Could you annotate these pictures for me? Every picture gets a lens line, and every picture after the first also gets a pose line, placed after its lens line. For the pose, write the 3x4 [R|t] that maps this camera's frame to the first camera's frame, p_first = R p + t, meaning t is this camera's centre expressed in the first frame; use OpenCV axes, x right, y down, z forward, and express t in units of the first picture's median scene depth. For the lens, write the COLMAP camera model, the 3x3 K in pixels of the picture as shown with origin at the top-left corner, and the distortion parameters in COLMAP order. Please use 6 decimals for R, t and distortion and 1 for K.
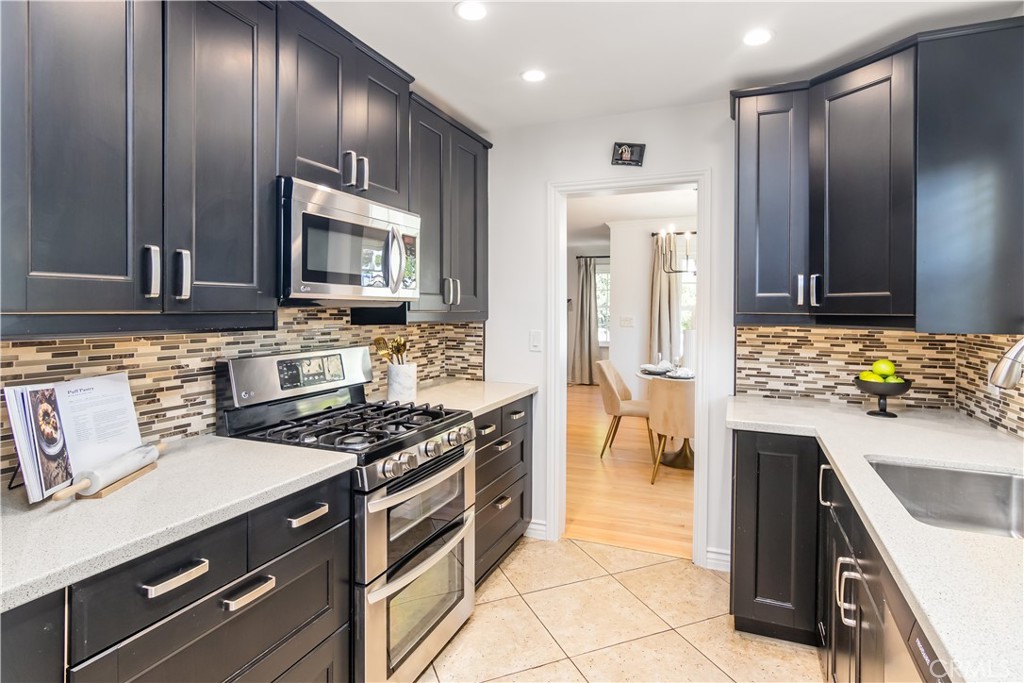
lens RADIAL K [[533.9, 0, 511.3], [0, 533.9, 311.8], [0, 0, 1]] dist [-0.004811, -0.001016]
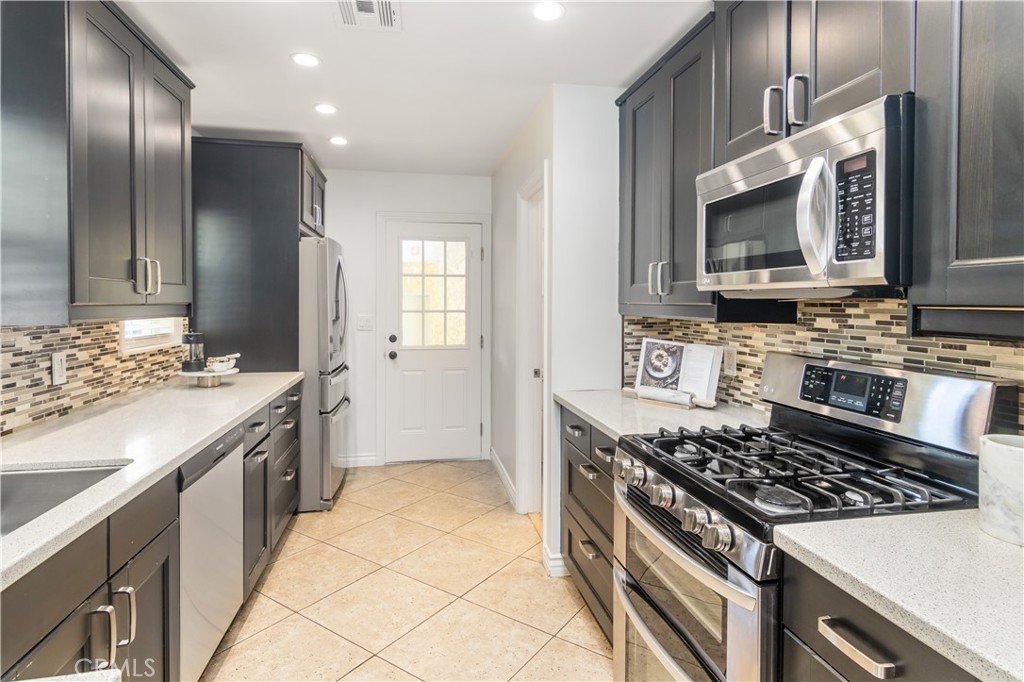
lens RADIAL K [[533.9, 0, 525.7], [0, 533.9, 309.2], [0, 0, 1]] dist [-0.004811, -0.001016]
pose [[-0.819966, -0.000417, -0.572413, 0.299519], [-0.010385, 0.999846, 0.014148, -0.000840], [0.572319, 0.017546, -0.819844, 1.067764]]
